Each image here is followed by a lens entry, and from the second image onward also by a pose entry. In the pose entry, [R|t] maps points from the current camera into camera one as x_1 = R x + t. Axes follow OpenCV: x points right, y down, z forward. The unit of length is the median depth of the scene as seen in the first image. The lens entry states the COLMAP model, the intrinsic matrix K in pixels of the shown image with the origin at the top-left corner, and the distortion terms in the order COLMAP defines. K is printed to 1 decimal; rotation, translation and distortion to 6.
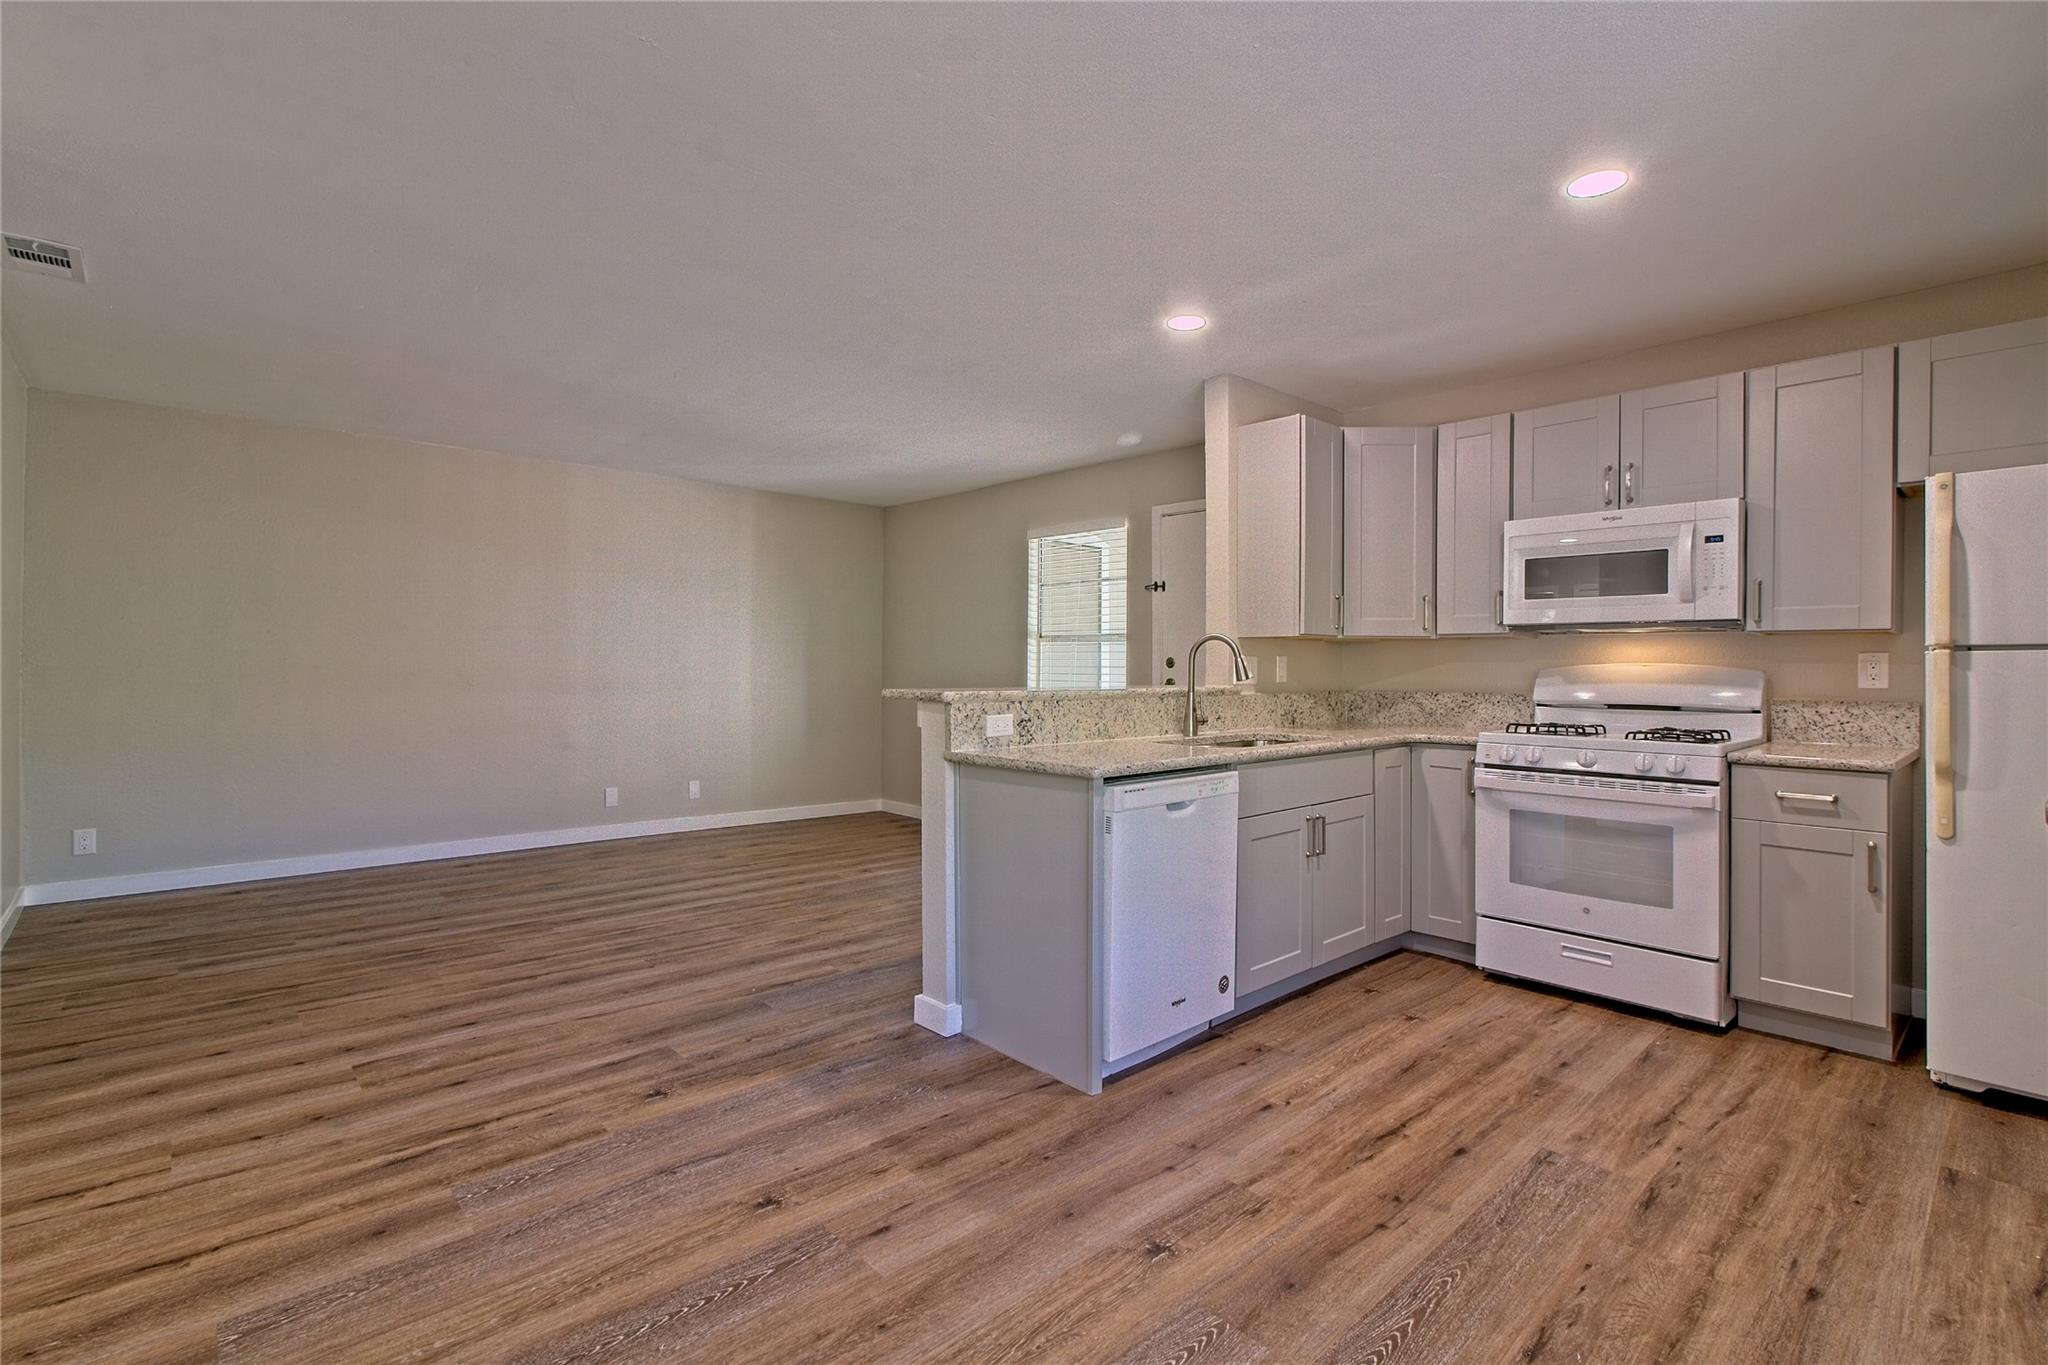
lens RADIAL K [[943.9, 0, 1016.6], [0, 943.9, 667.2], [0, 0, 1]] dist [-0.003873, 0.001694]
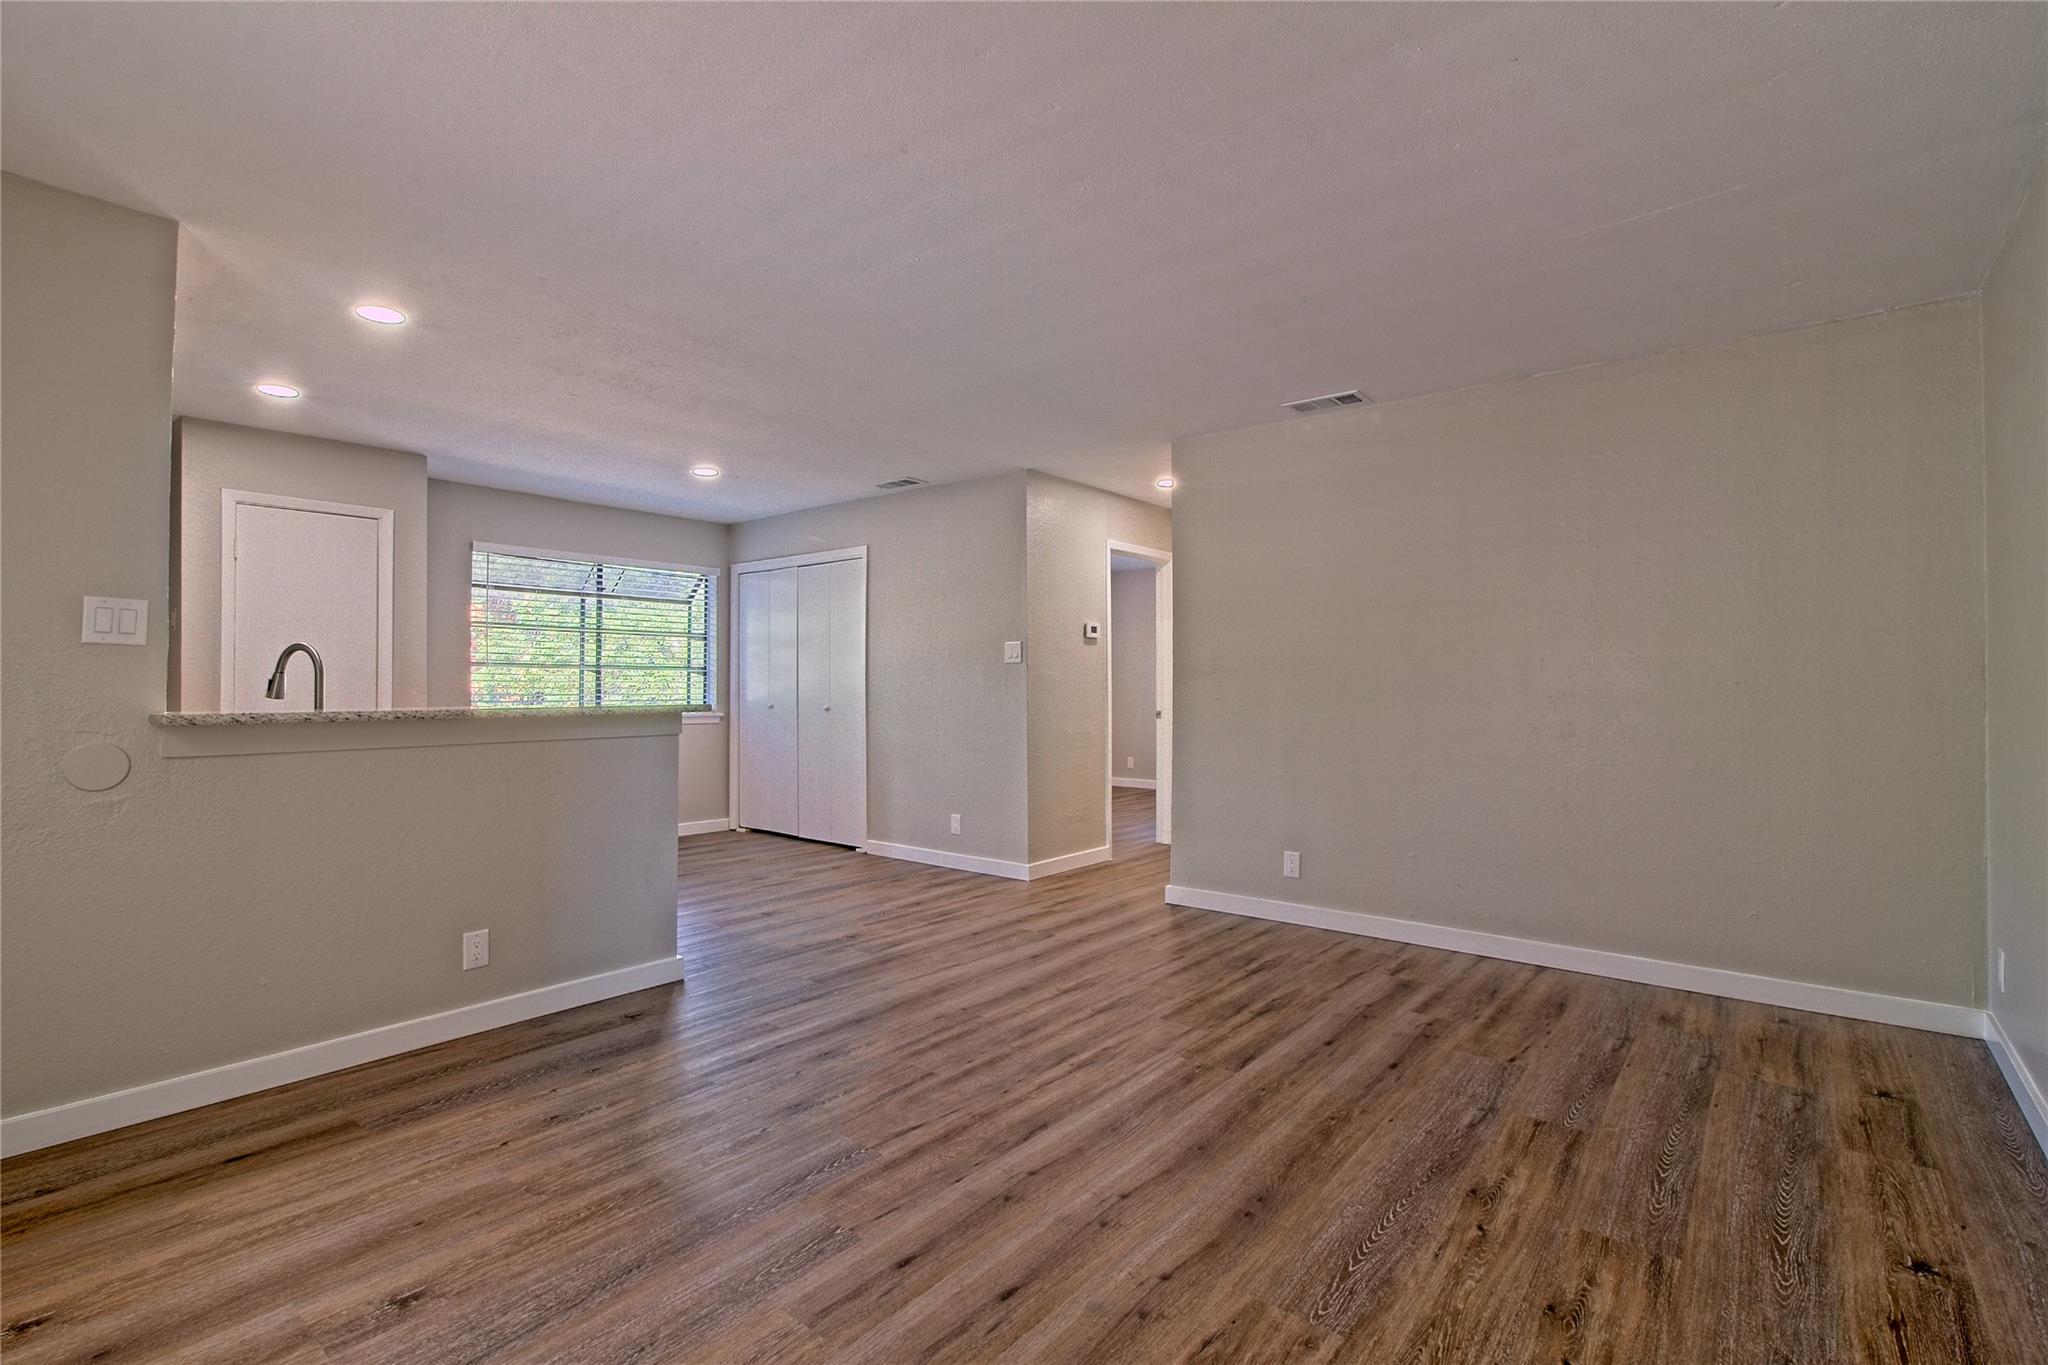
lens RADIAL K [[951.5, 0, 1015.6], [0, 951.5, 663.7], [0, 0, 1]] dist [-0.021138, 0.013727]
pose [[-0.990128, -0.009369, -0.139854, -0.338994], [-0.006718, 0.999789, -0.019418, -0.005201], [0.140007, -0.018287, -0.989982, 2.164698]]
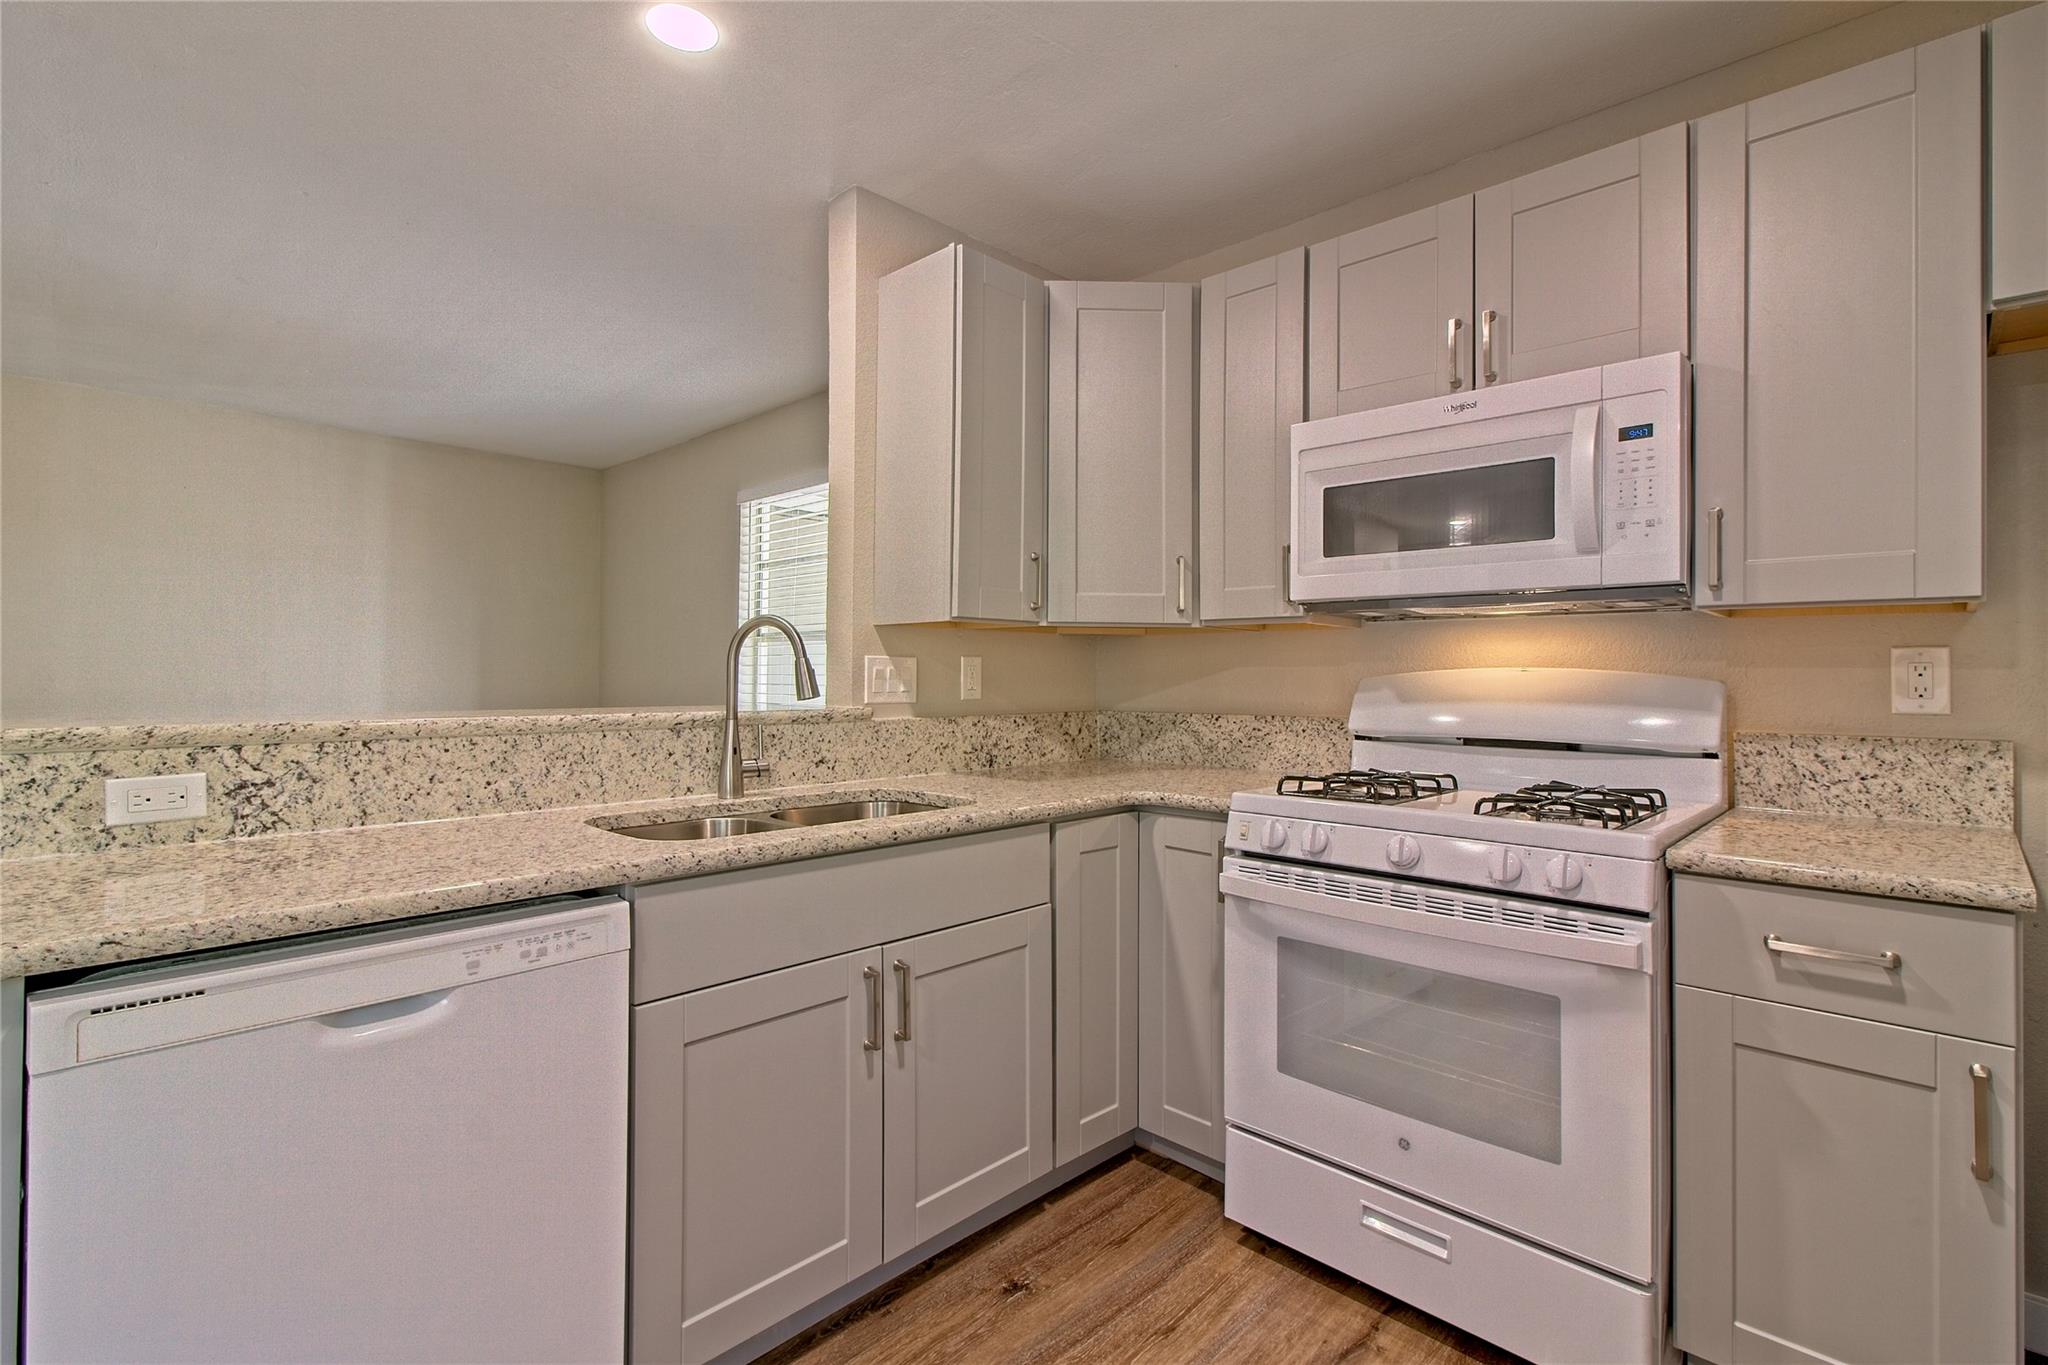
lens RADIAL K [[943.8, 0, 1021.3], [0, 943.8, 669.7], [0, 0, 1]] dist [-0.016834, 0.009005]
pose [[0.998018, 0.000486, 0.062931, 0.362940], [-0.000002, 0.999970, -0.007685, 0.001667], [-0.062933, 0.007670, 0.997988, 0.497274]]
